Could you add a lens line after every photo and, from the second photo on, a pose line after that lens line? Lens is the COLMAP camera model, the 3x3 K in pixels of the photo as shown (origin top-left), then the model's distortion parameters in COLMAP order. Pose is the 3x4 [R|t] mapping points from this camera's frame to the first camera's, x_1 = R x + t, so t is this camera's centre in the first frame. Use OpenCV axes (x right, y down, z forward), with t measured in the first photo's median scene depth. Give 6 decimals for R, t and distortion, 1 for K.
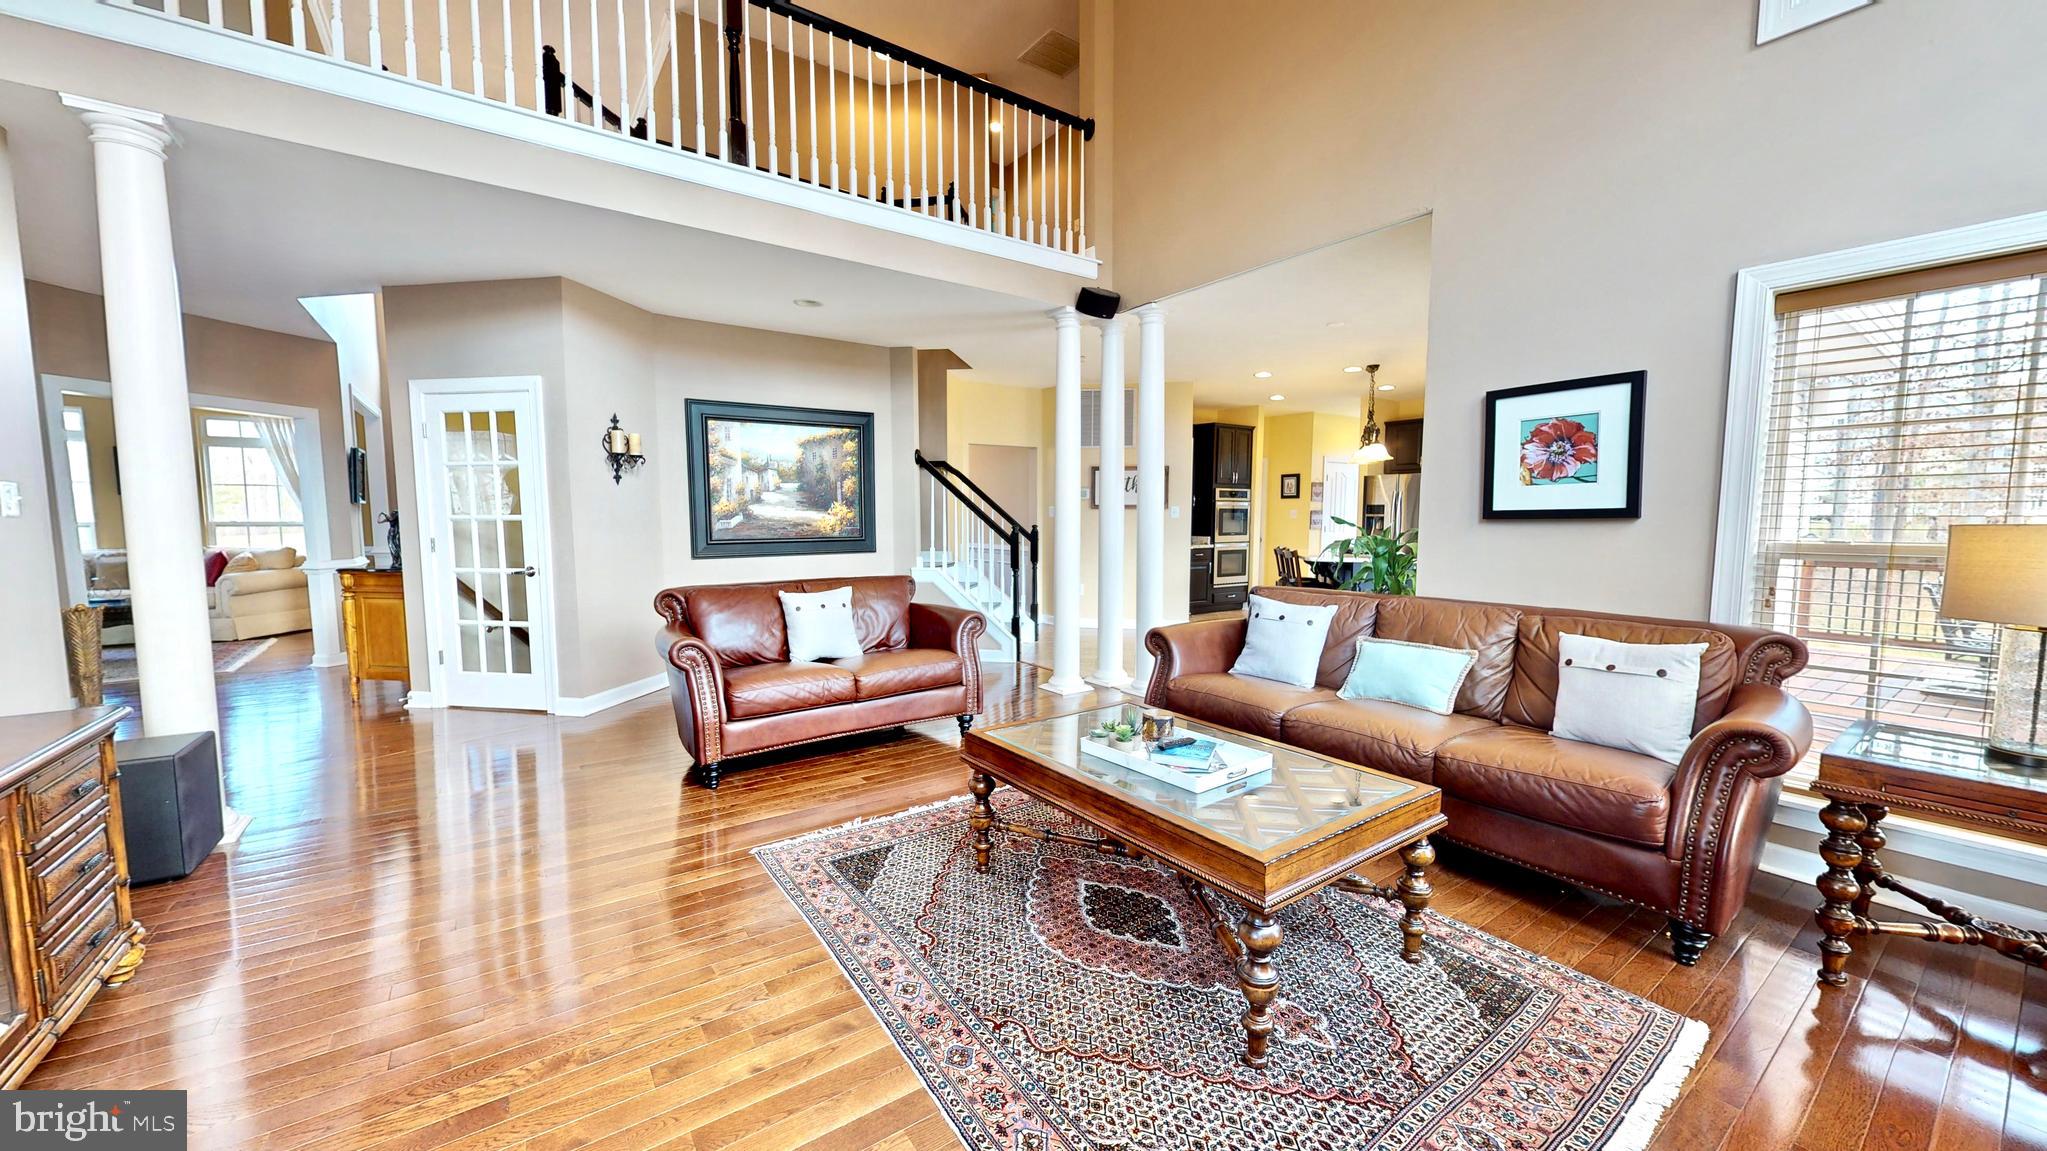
lens RADIAL K [[749.8, 0, 1013.4], [0, 749.8, 581.5], [0, 0, 1]] dist [0.006791, -0.000162]
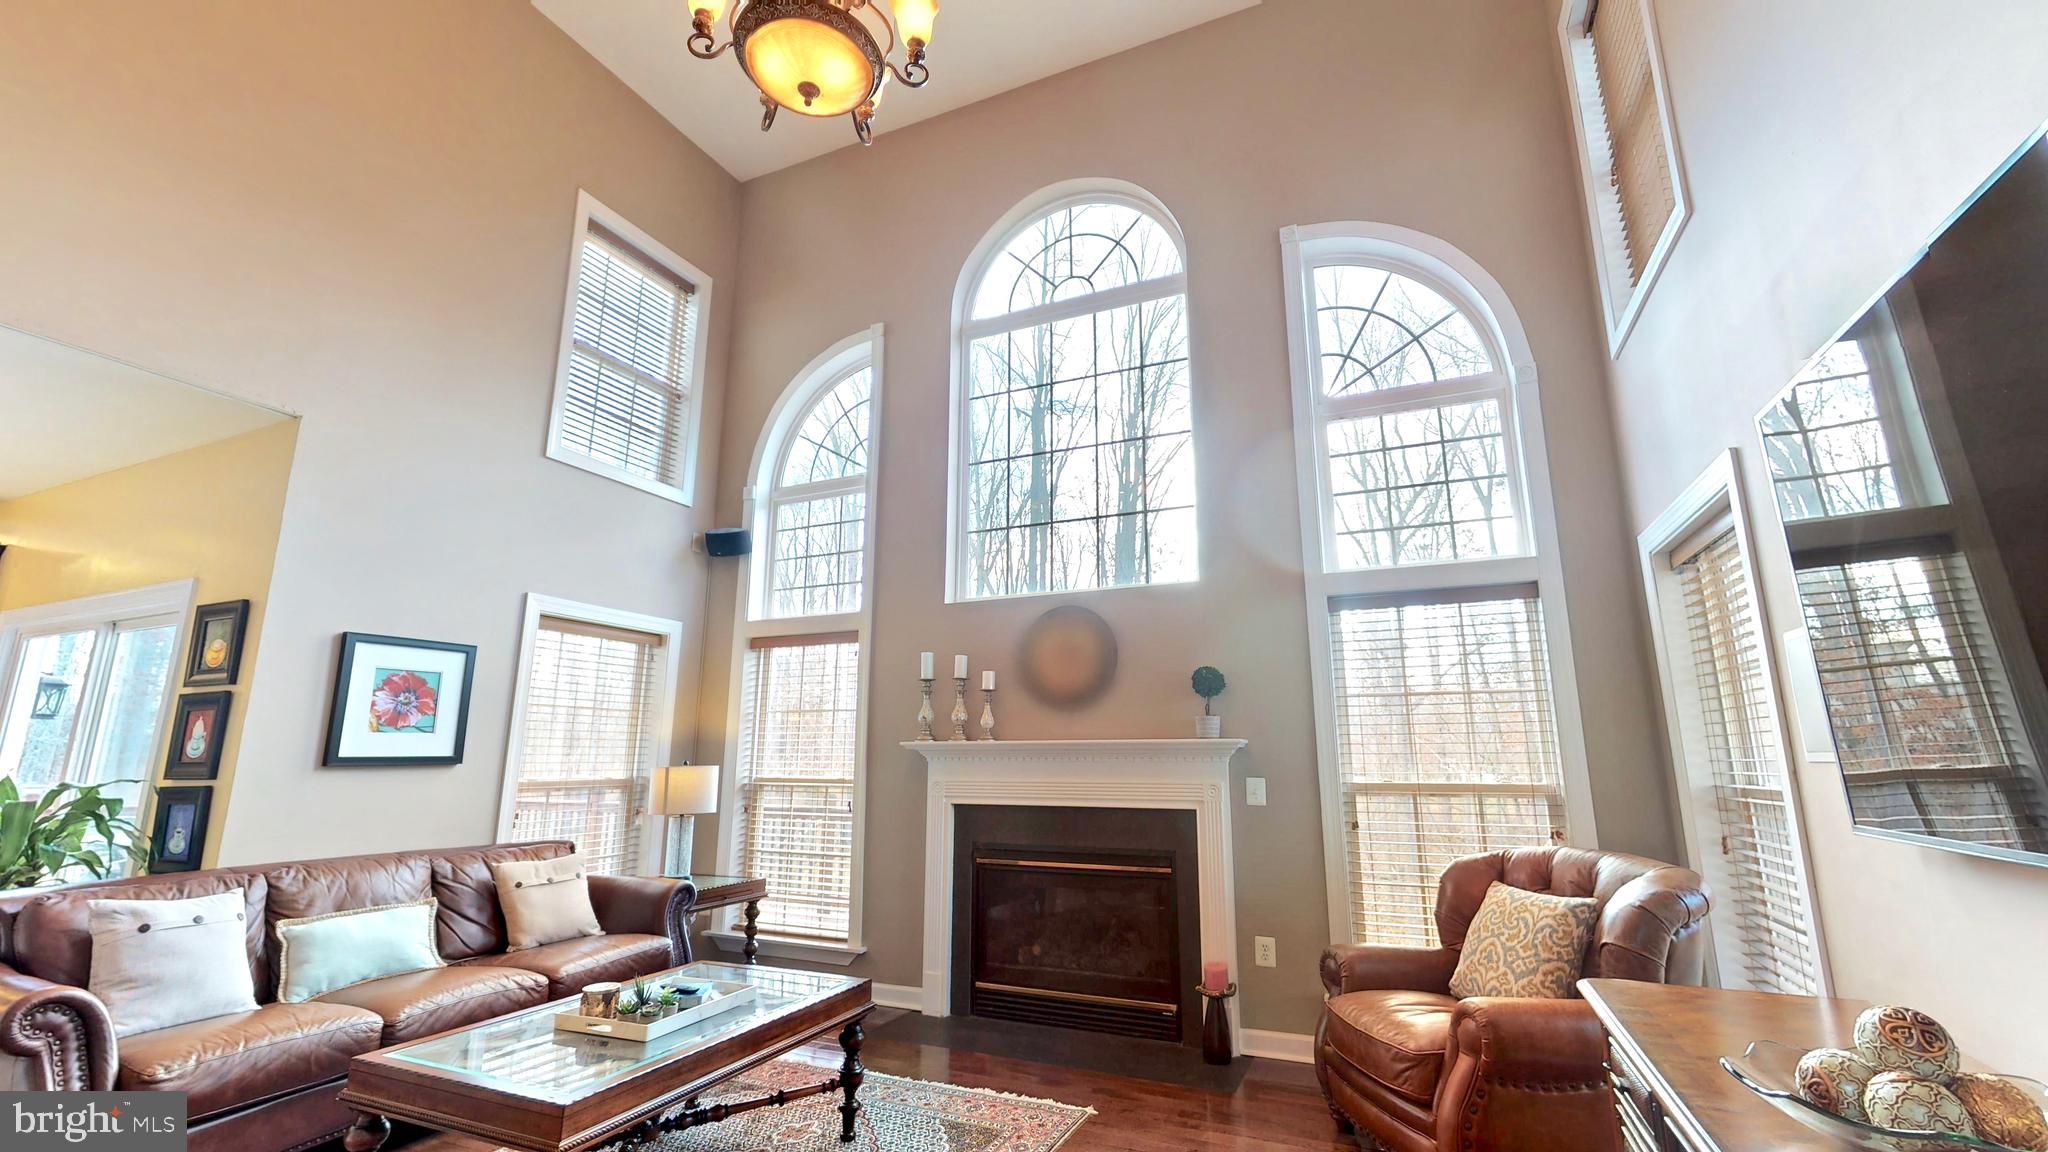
lens RADIAL K [[836.7, 0, 1047.0], [0, 836.7, 588.4], [0, 0, 1]] dist [0.002172, -0.000103]
pose [[-0.520237, 0.171017, 0.836724, -0.438493], [0.074653, 0.985101, -0.154928, -0.043245], [-0.850753, -0.018135, -0.525253, 0.471716]]
